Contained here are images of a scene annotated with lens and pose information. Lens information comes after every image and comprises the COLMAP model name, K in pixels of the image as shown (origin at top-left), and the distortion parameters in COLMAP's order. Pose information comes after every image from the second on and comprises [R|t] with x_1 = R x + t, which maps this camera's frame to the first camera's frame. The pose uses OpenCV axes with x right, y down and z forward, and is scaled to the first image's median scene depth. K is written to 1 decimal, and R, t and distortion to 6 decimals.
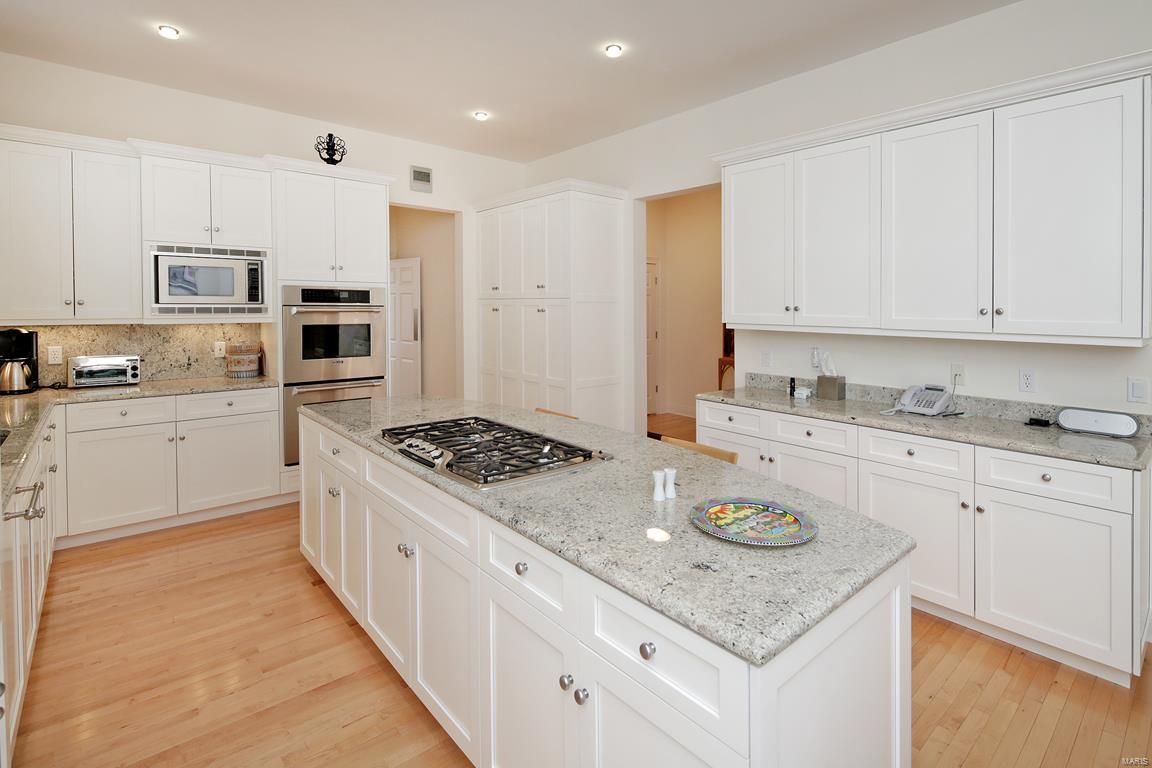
lens RADIAL K [[554.3, 0, 573.3], [0, 554.3, 320.5], [0, 0, 1]] dist [0.001158, 0.000046]
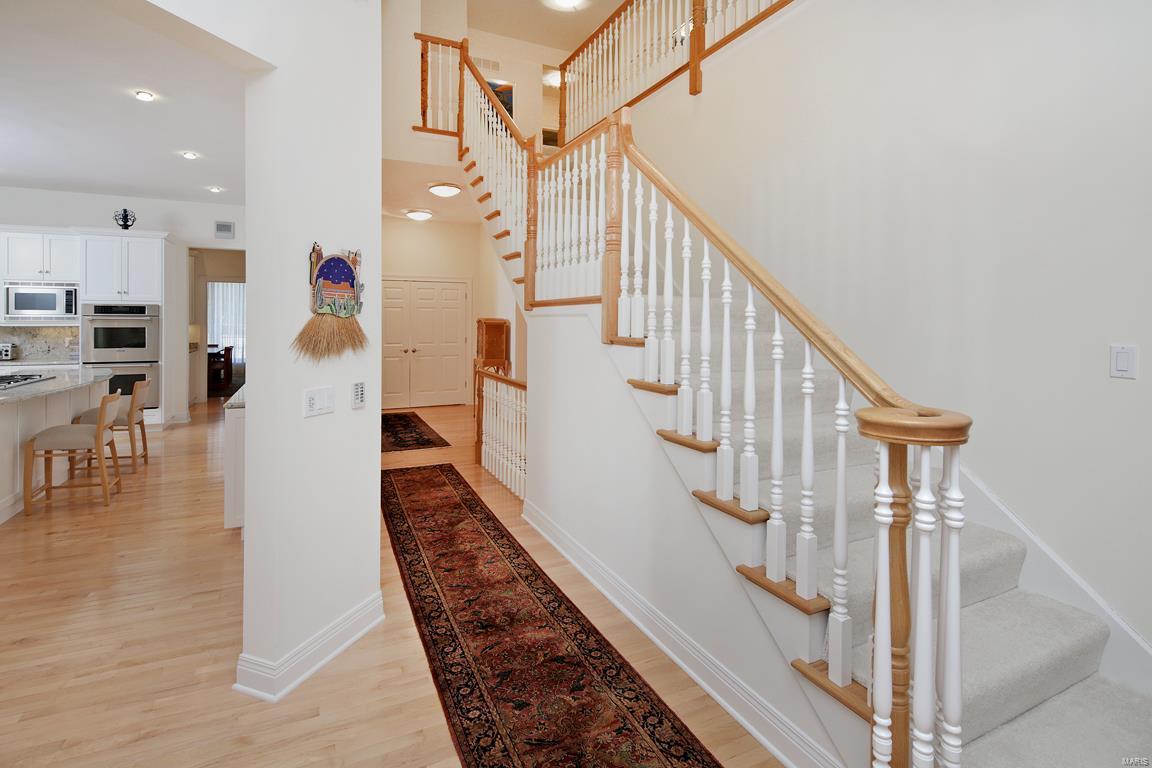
lens RADIAL K [[554.3, 0, 573.3], [0, 554.3, 320.5], [0, 0, 1]] dist [0.001158, 0.000046]
pose [[0.965430, 0.002031, -0.260653, 1.323798], [-0.007620, 0.999762, -0.020431, 0.010538], [0.260549, 0.021711, 0.965216, -0.224046]]
